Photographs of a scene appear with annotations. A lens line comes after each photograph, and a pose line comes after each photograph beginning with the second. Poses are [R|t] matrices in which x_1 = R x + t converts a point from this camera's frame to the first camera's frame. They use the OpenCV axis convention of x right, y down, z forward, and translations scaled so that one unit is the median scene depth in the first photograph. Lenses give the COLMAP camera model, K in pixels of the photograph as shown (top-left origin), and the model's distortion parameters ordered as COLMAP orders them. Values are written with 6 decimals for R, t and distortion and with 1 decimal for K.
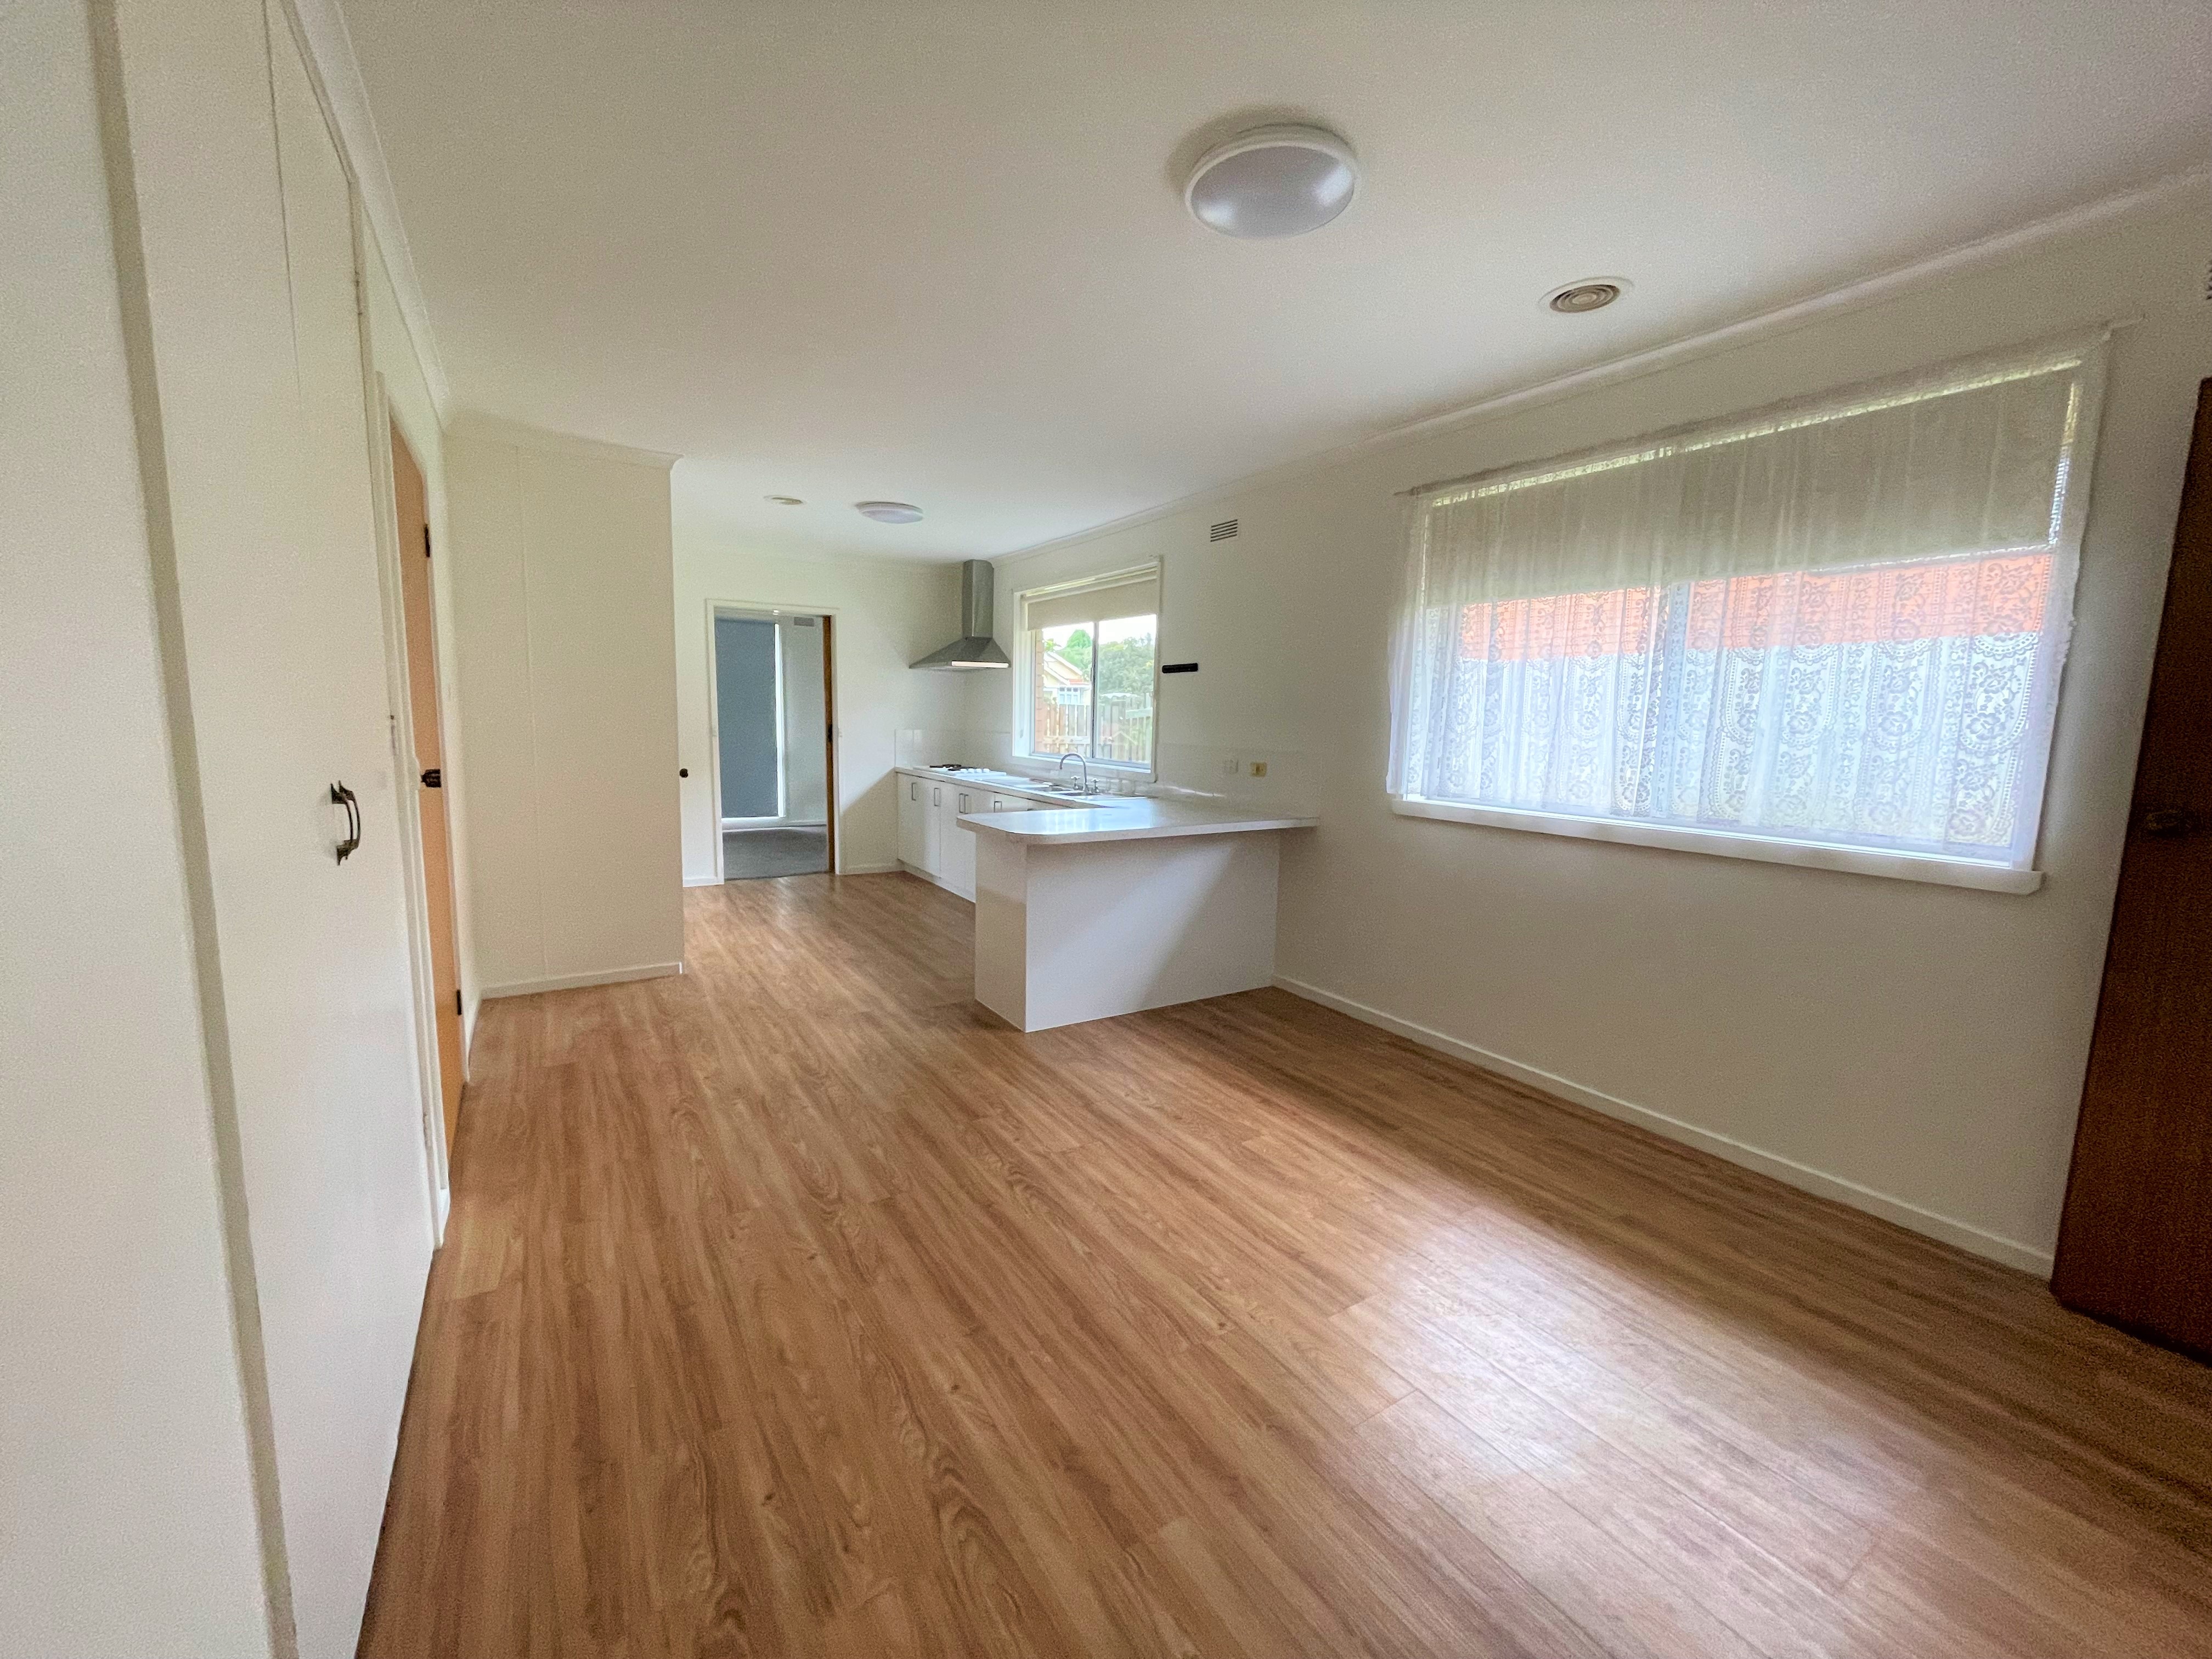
lens RADIAL K [[901.8, 0, 1106.0], [0, 901.8, 829.5], [0, 0, 1]] dist [-0.002115, -0.000231]
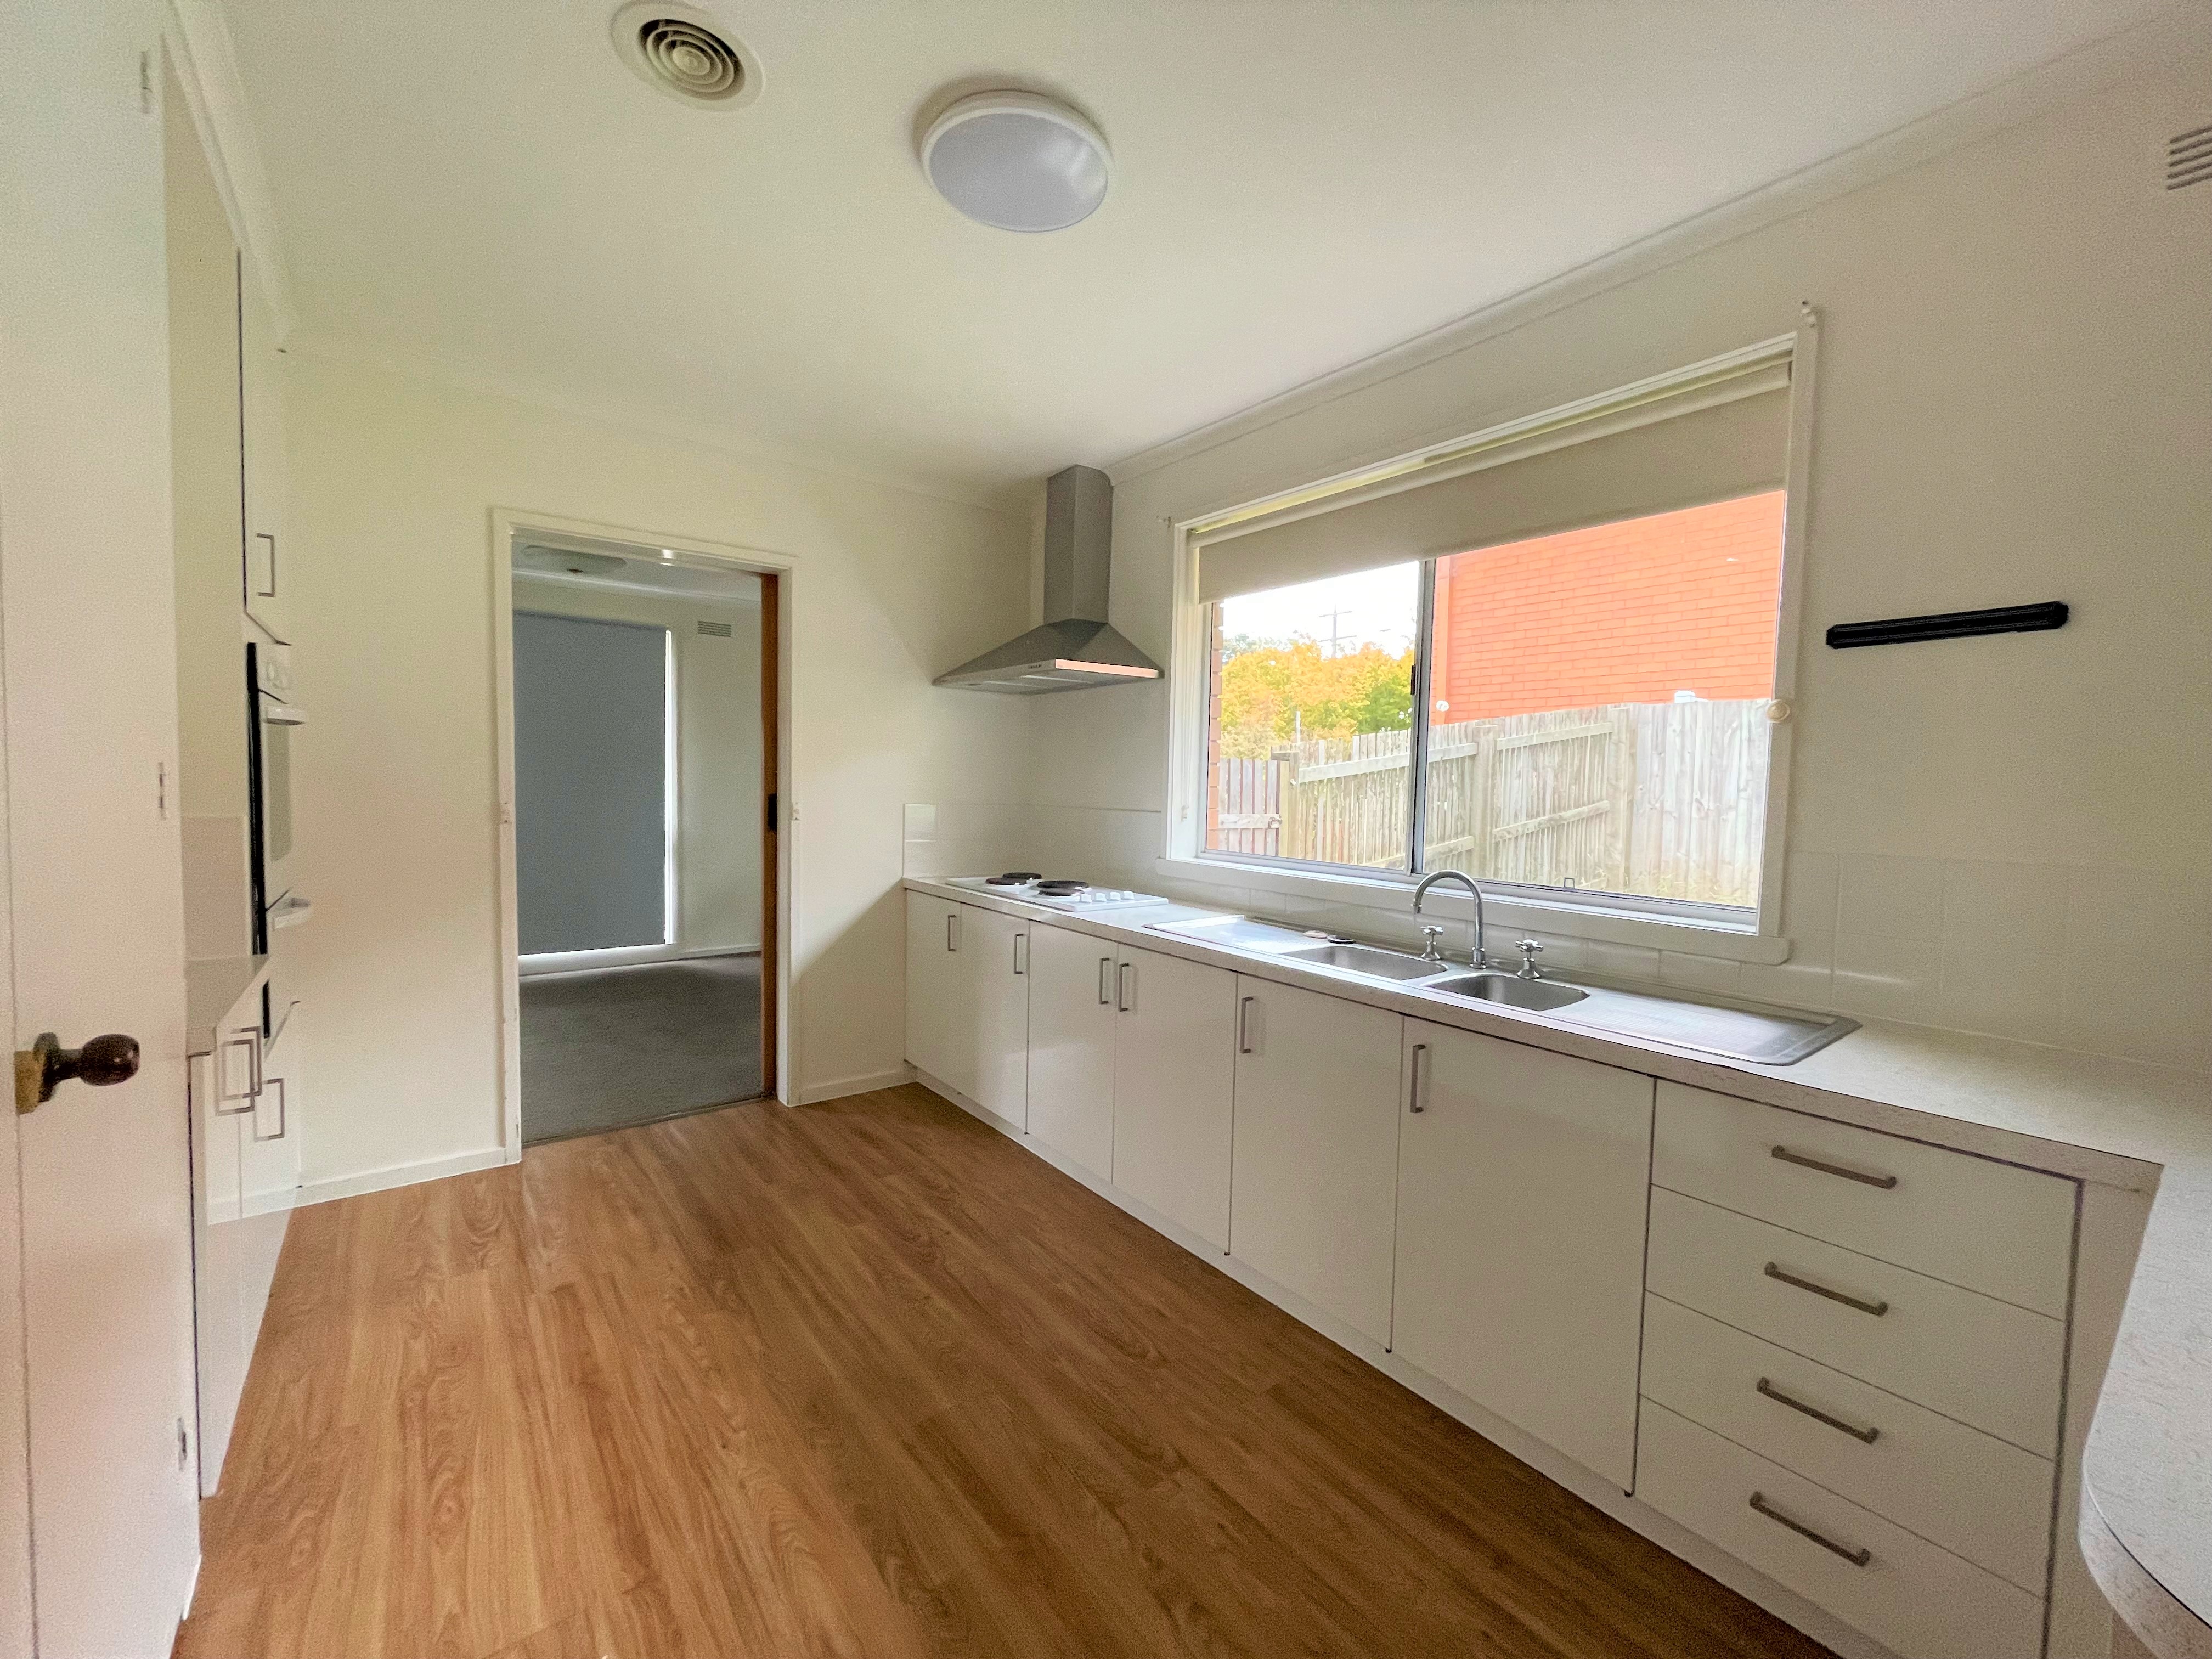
lens RADIAL K [[901.8, 0, 1106.0], [0, 901.8, 829.5], [0, 0, 1]] dist [-0.002115, -0.000231]
pose [[0.995162, -0.006378, 0.098040, -0.185827], [0.013483, 0.997315, -0.071983, -0.064173], [-0.097317, 0.072957, 0.992576, 0.532965]]
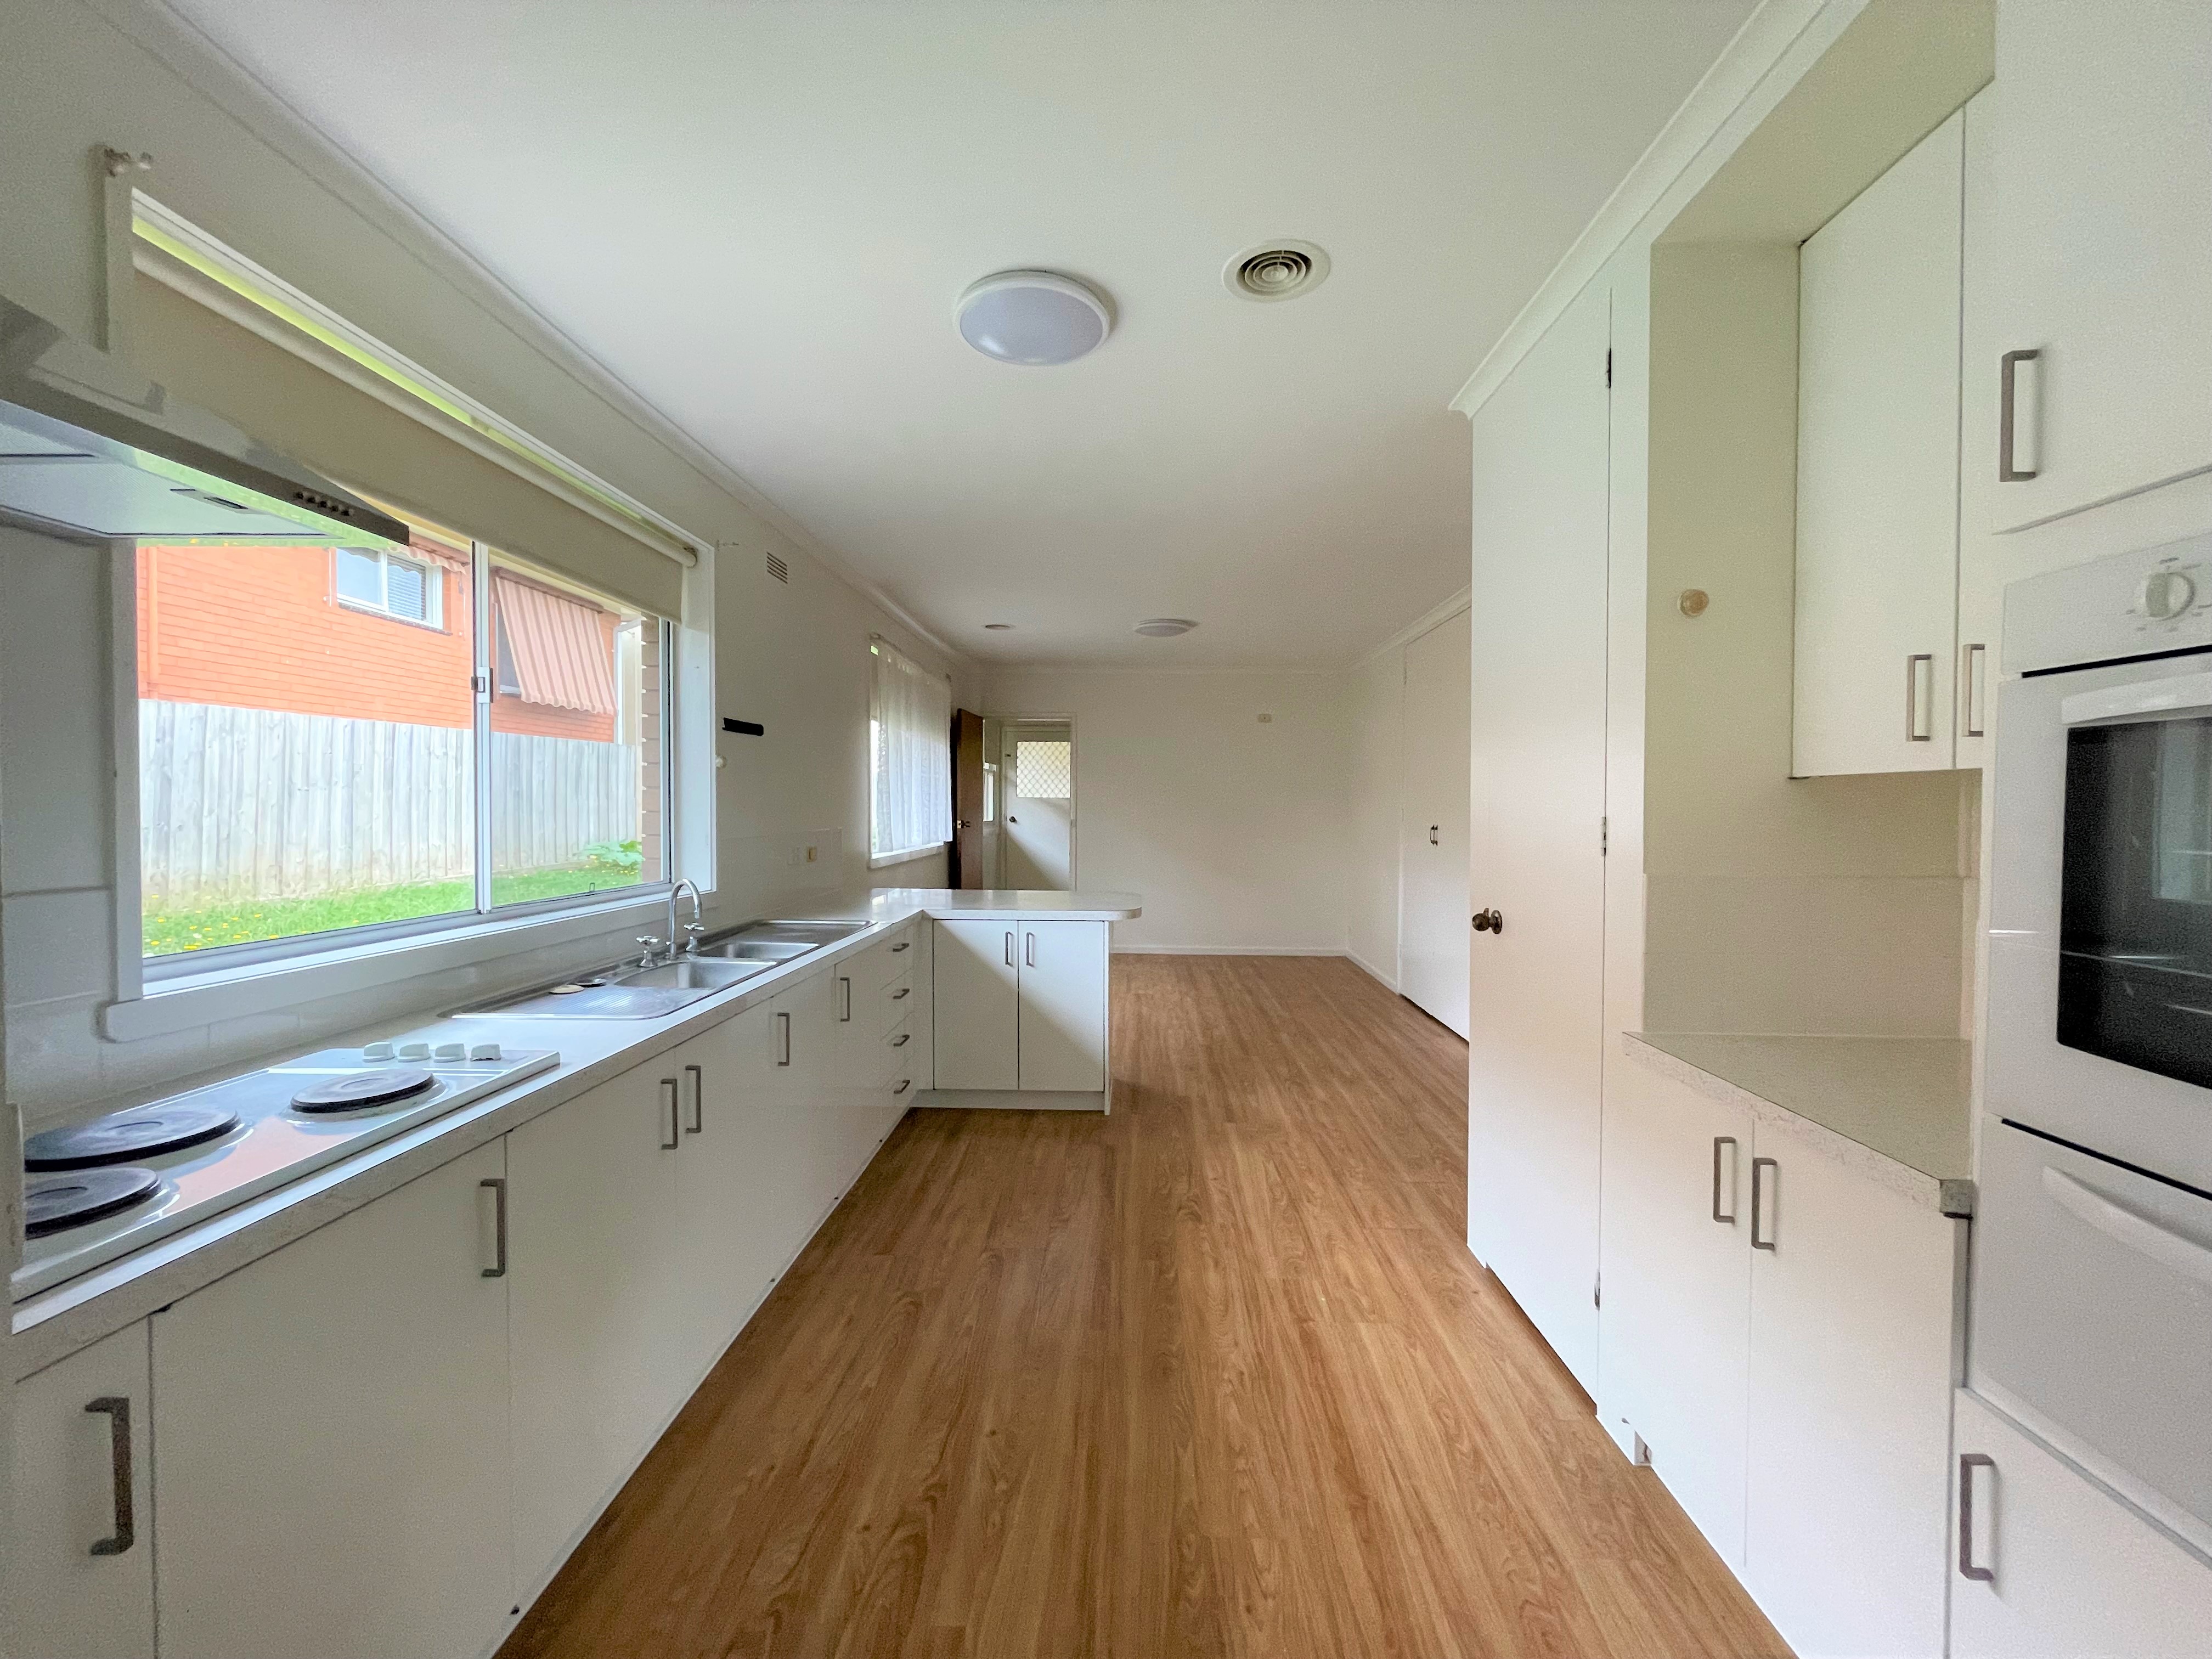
lens RADIAL K [[901.8, 0, 1106.0], [0, 901.8, 829.5], [0, 0, 1]] dist [-0.002115, -0.000231]
pose [[-0.829925, -0.039786, 0.556455, -0.396250], [0.047165, 0.988878, 0.141049, -0.138832], [-0.555878, 0.143306, -0.818818, 1.064142]]
